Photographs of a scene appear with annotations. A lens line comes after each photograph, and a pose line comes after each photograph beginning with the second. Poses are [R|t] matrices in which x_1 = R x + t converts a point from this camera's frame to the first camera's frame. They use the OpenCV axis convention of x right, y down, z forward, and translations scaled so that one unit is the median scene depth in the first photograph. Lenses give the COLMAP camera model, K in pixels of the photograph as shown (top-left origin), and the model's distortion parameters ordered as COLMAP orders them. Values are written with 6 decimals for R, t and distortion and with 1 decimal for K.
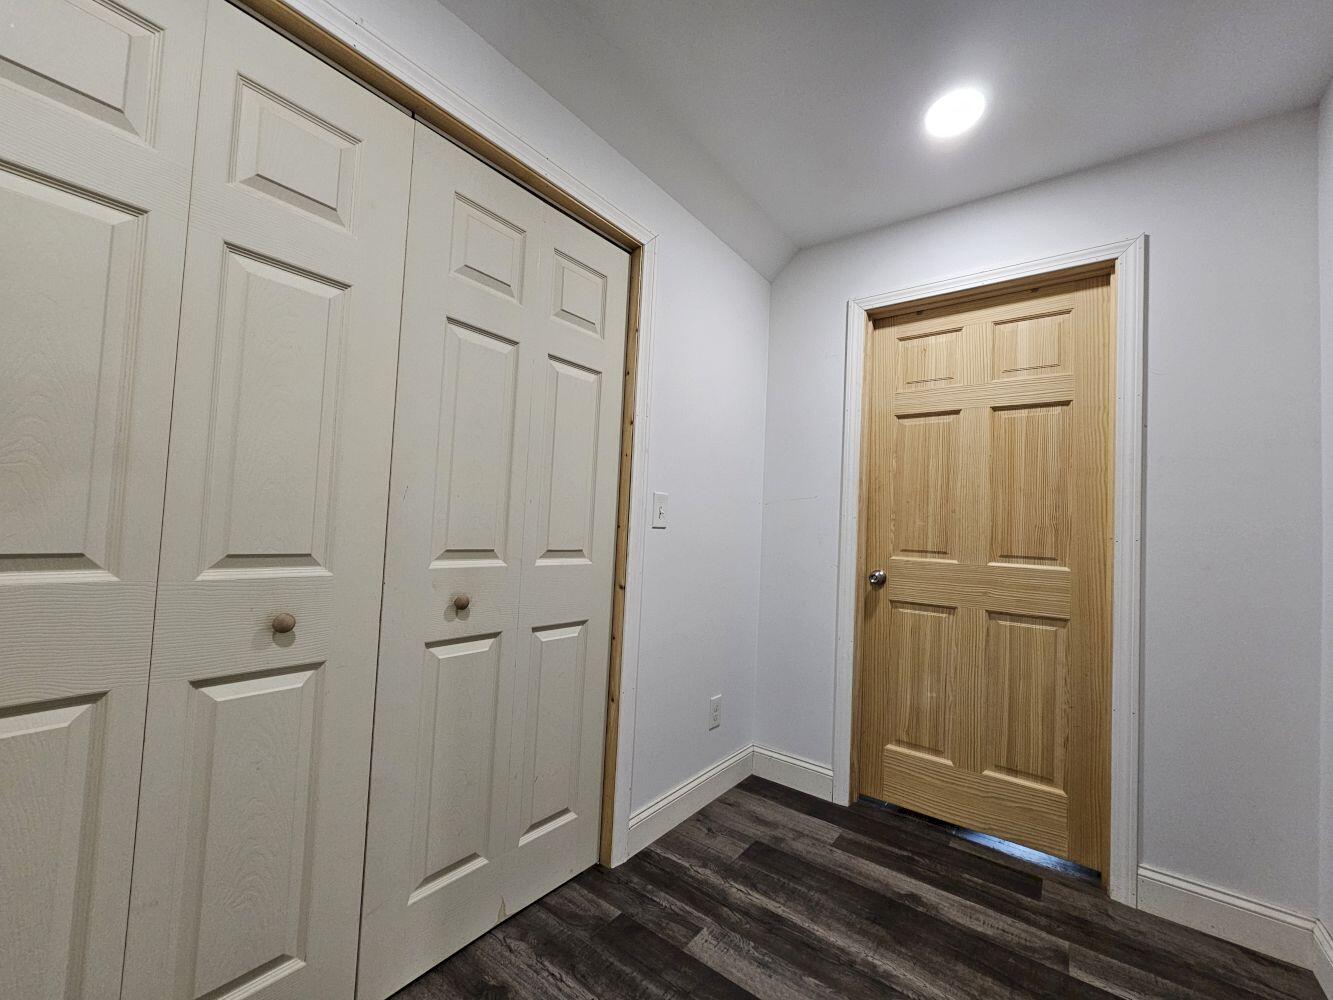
lens RADIAL K [[536.9, 0, 663.8], [0, 536.9, 501.8], [0, 0, 1]] dist [-0.005801, -0.000169]
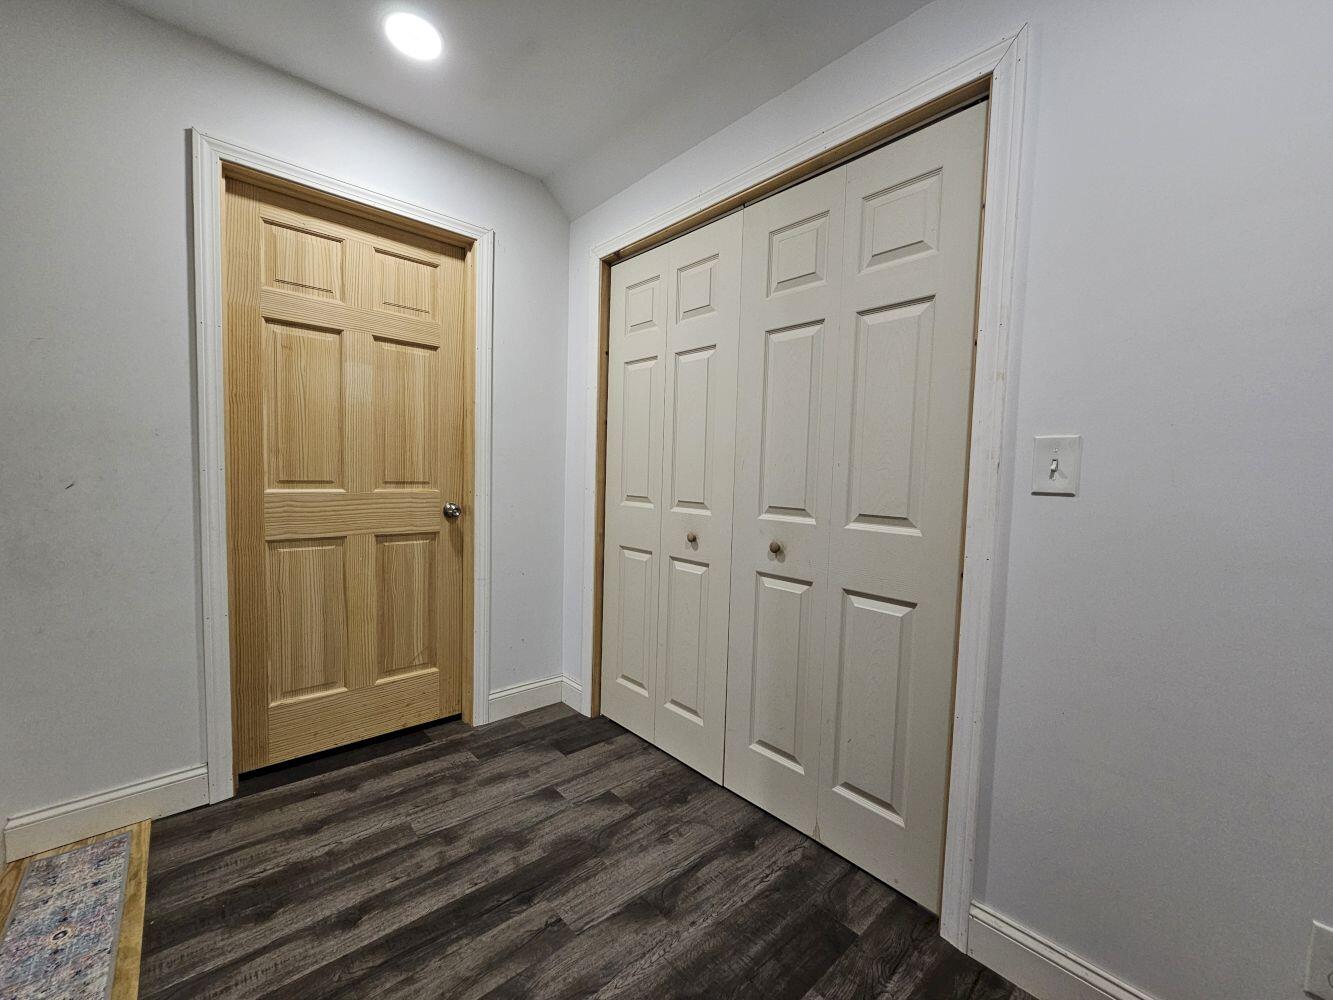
lens RADIAL K [[536.9, 0, 663.0], [0, 536.9, 502.9], [0, 0, 1]] dist [-0.005801, -0.000169]
pose [[-0.178480, 0.001995, -0.983942, 0.892302], [0.005192, 0.999986, 0.001085, 0.074120], [0.983930, -0.004915, -0.178488, 0.917156]]
